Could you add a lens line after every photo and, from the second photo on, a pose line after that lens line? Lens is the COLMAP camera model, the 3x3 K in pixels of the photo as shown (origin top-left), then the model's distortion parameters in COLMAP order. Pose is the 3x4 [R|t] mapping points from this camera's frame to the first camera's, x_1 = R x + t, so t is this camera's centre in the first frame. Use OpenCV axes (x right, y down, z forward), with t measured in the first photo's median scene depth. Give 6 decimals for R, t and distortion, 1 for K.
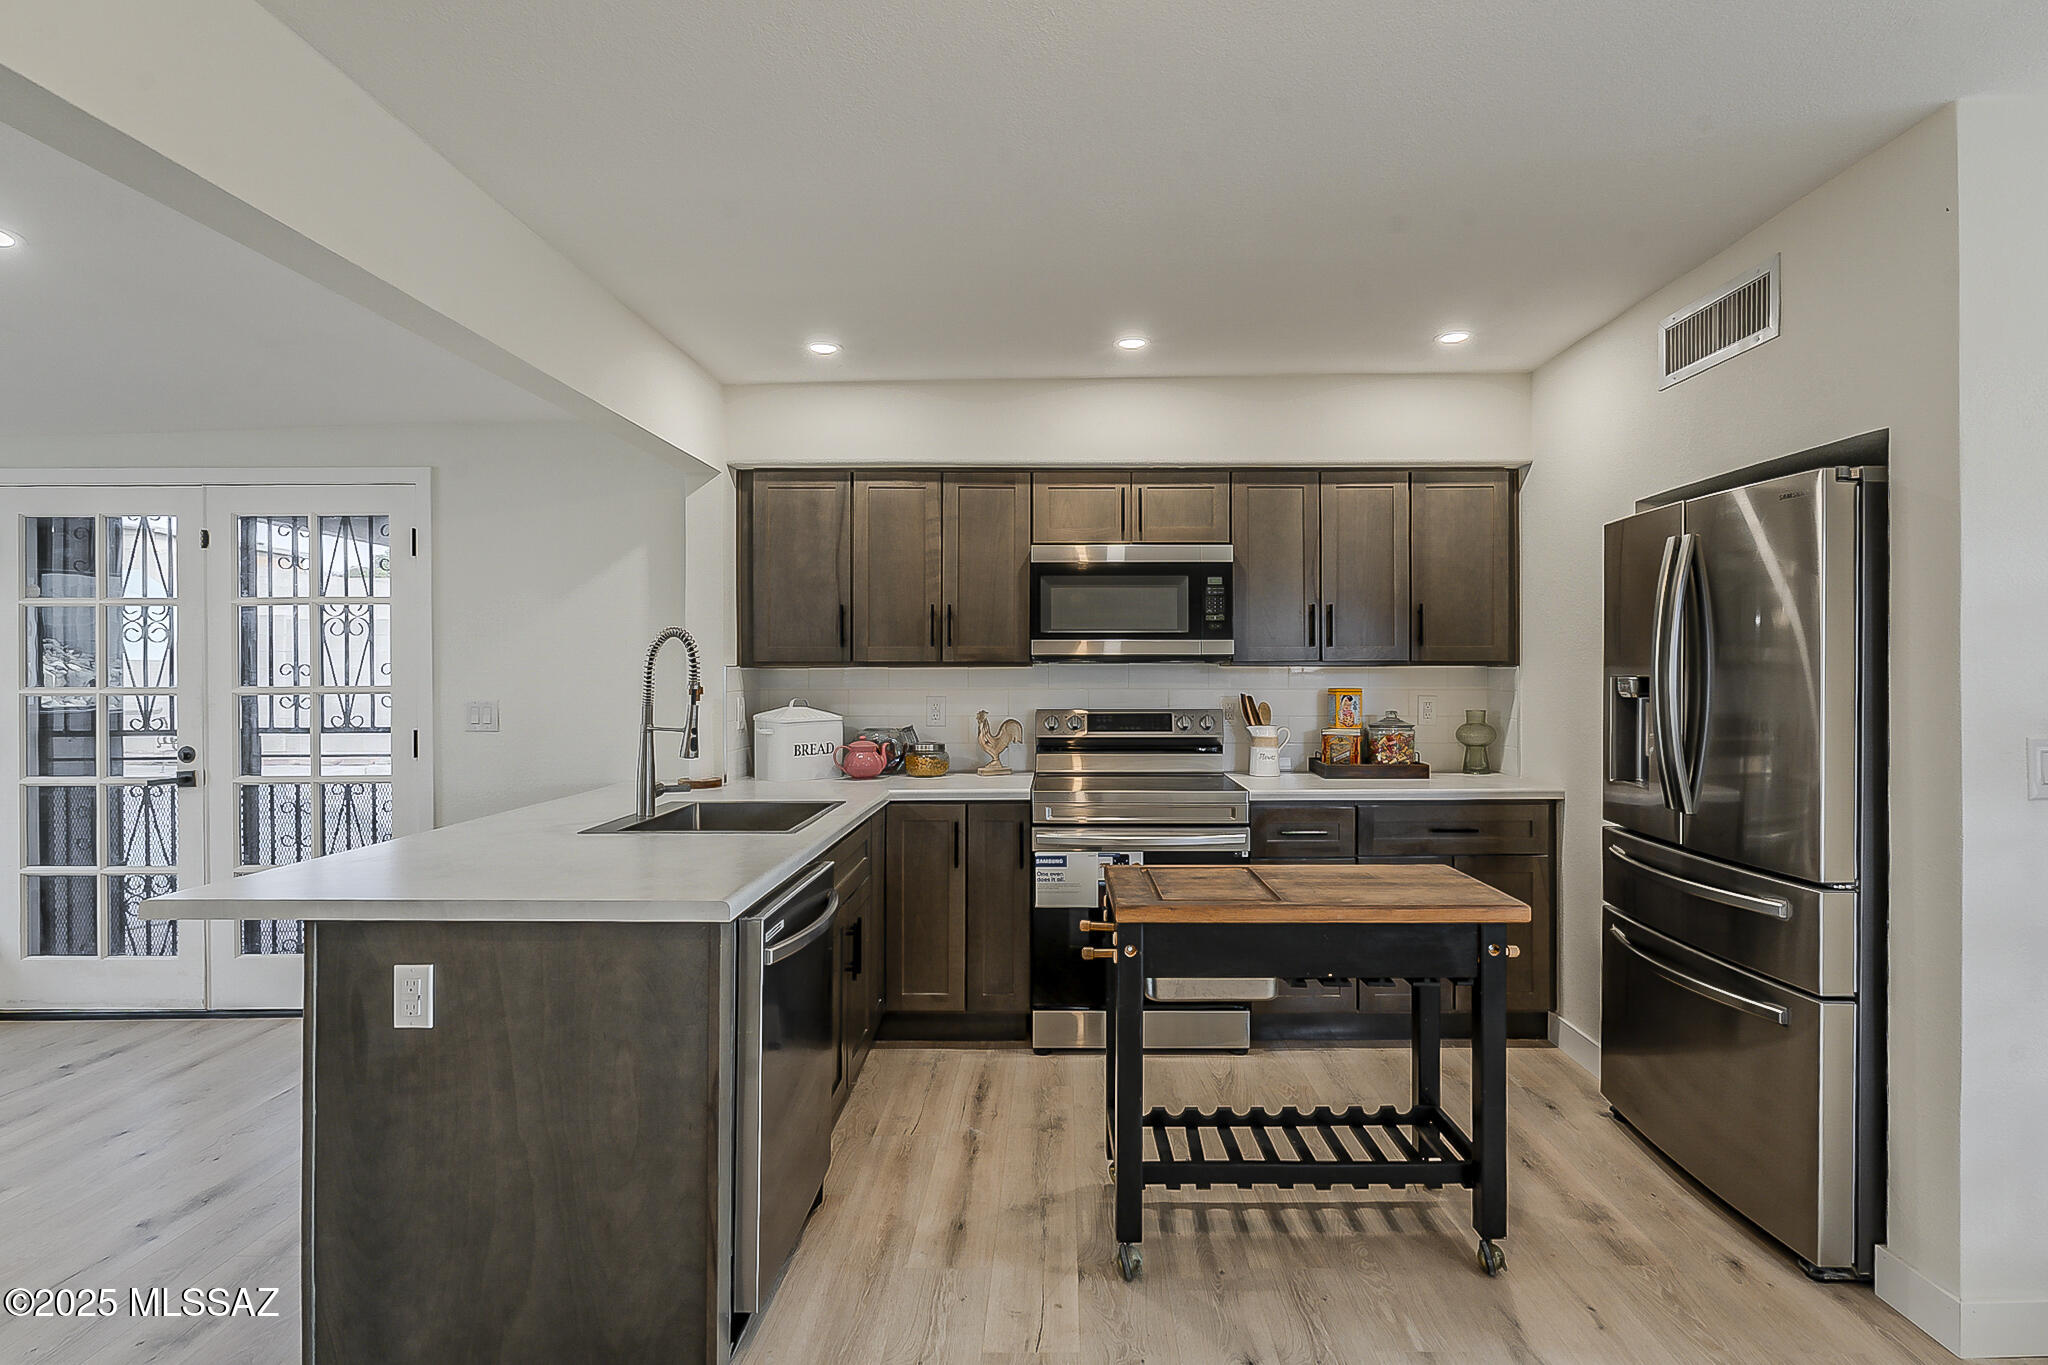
lens RADIAL K [[1013.9, 0, 1031.4], [0, 1013.9, 664.0], [0, 0, 1]] dist [-0.001726, -0.000594]
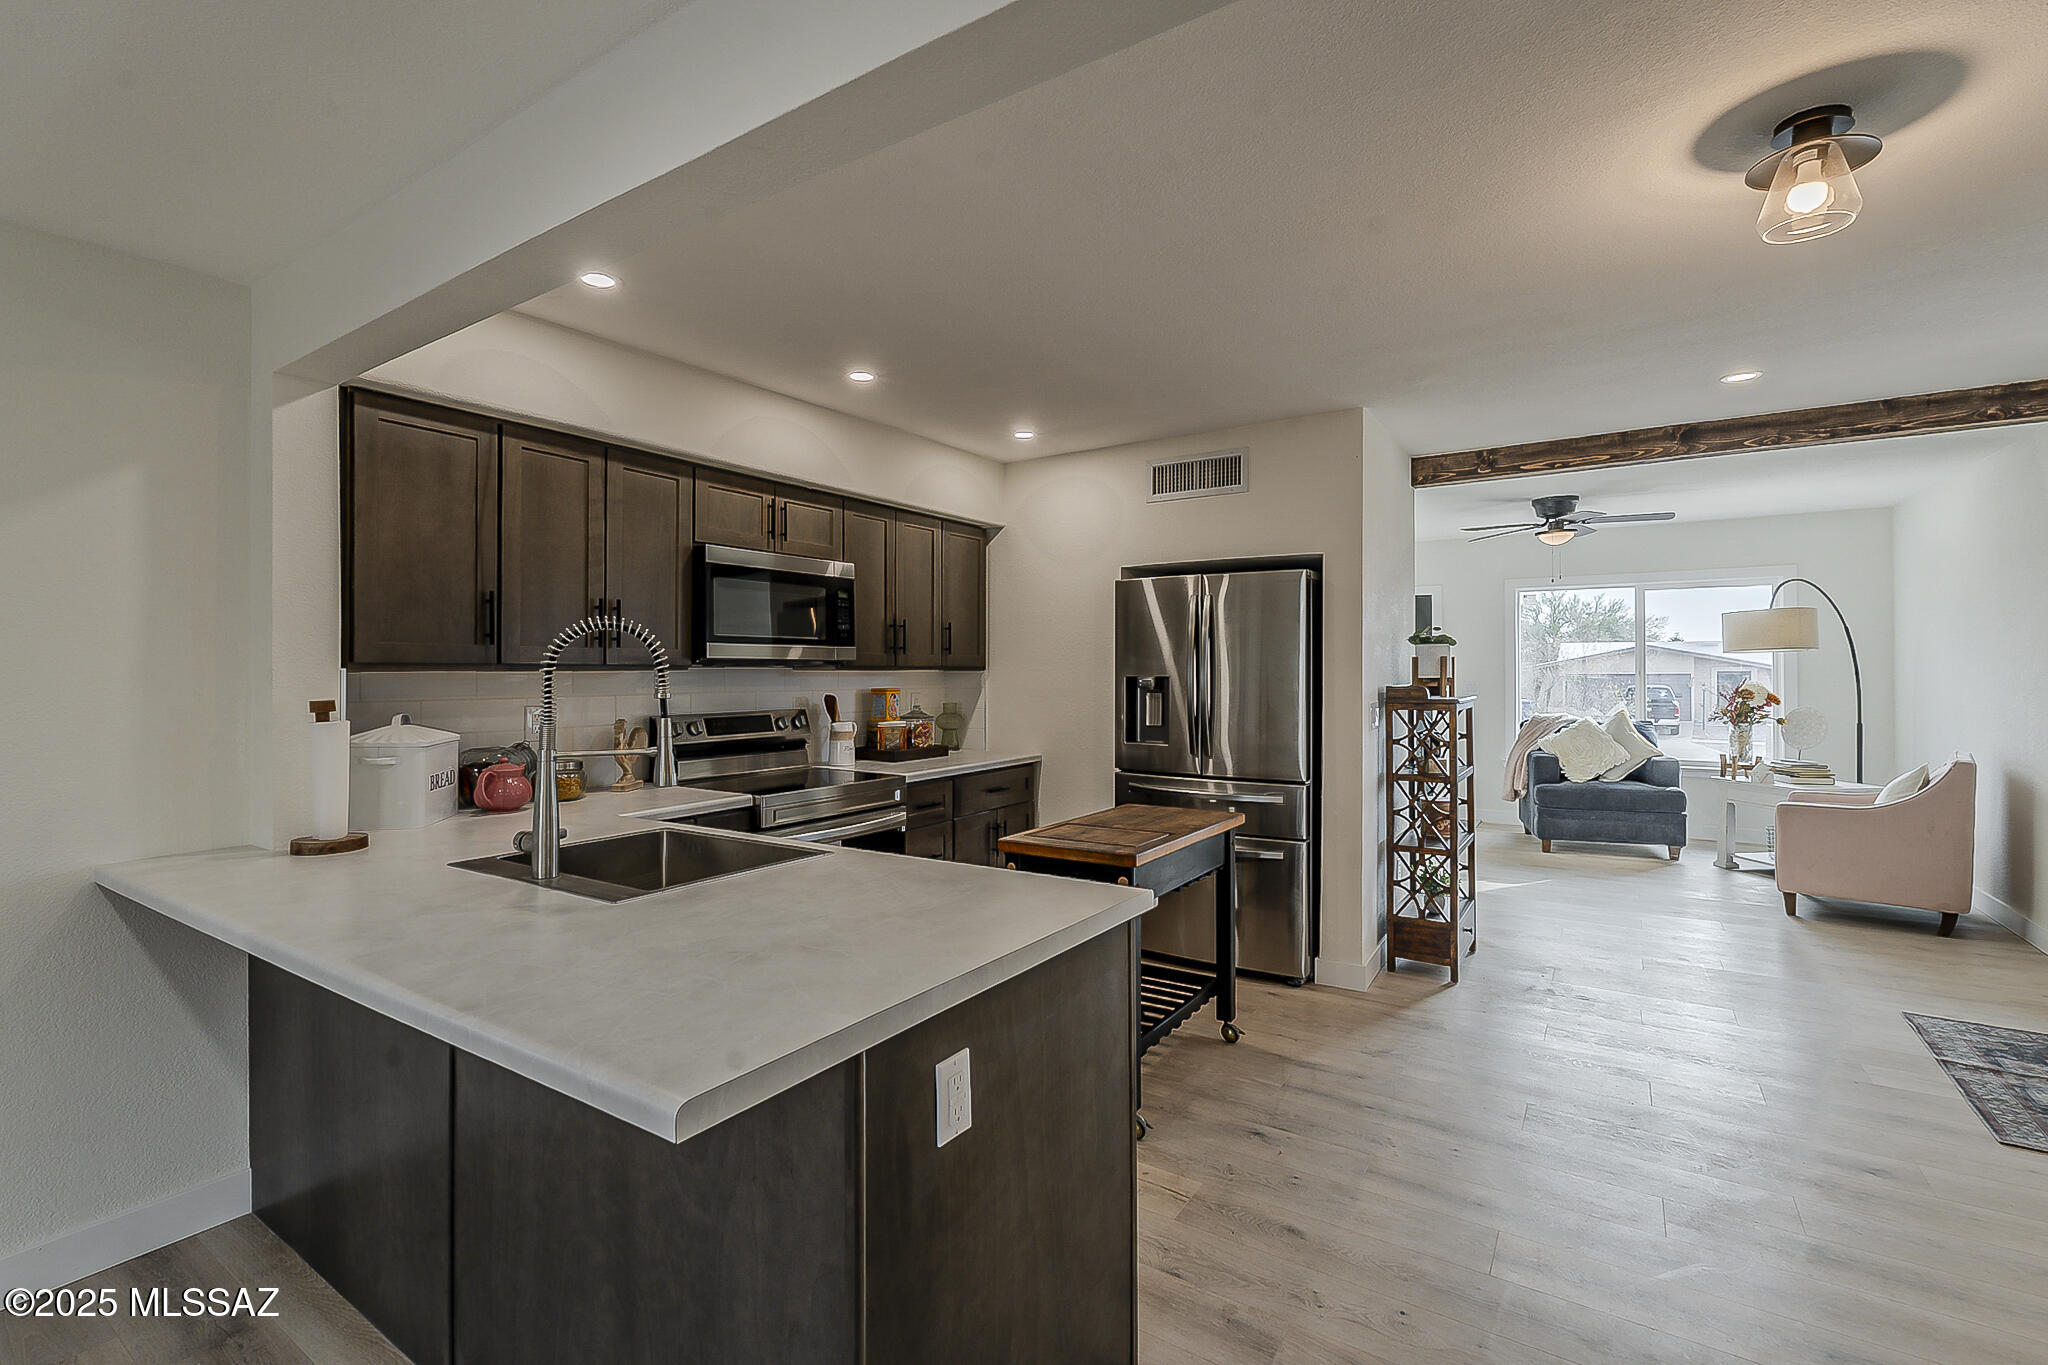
lens RADIAL K [[914.3, 0, 1021.8], [0, 914.3, 661.8], [0, 0, 1]] dist [0.000283, -0.000020]
pose [[0.546889, 0.007505, 0.837171, -0.553636], [-0.001692, 0.999968, -0.007859, 0.000751], [-0.837203, 0.002882, 0.546884, 0.271539]]
